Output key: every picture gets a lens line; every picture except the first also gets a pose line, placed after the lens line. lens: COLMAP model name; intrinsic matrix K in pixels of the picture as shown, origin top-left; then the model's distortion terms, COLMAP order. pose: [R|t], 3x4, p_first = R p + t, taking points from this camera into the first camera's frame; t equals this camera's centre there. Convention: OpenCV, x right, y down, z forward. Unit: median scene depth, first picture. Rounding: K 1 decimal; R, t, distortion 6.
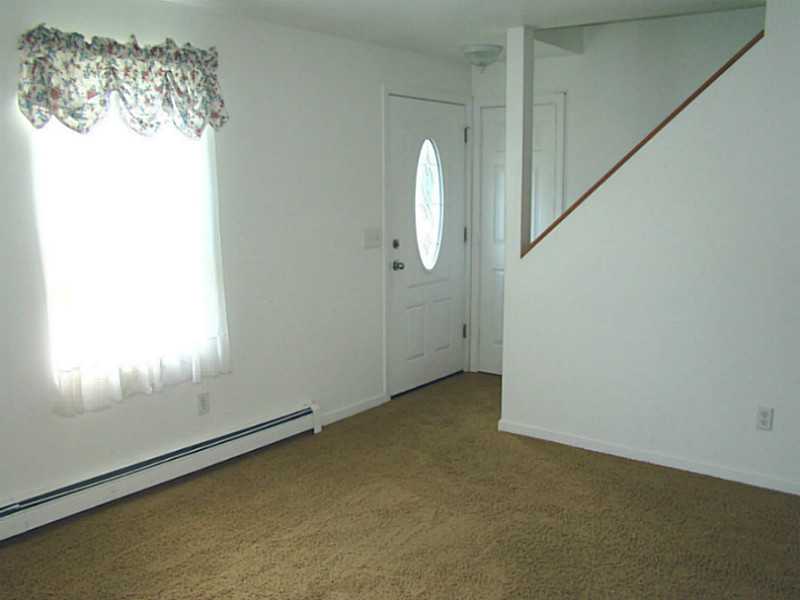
lens RADIAL K [[582.6, 0, 400.0], [0, 582.6, 300.0], [0, 0, 1]] dist [-0.185862, 0.087473]
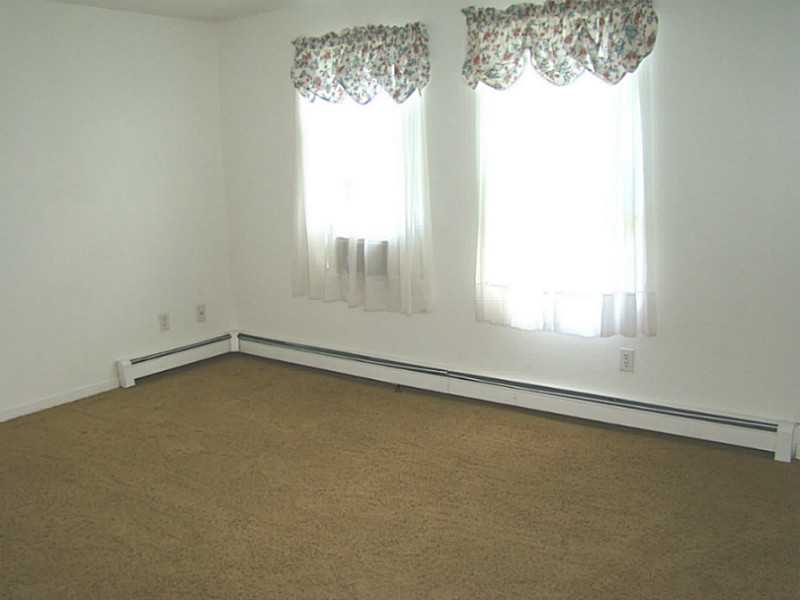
lens RADIAL K [[582.6, 0, 400.0], [0, 582.6, 300.0], [0, 0, 1]] dist [-0.185862, 0.087473]
pose [[0.157597, 0.243763, -0.956945, 0.683549], [-0.148861, 0.963845, 0.221005, -0.096760], [0.976219, 0.107622, 0.188185, 0.582964]]
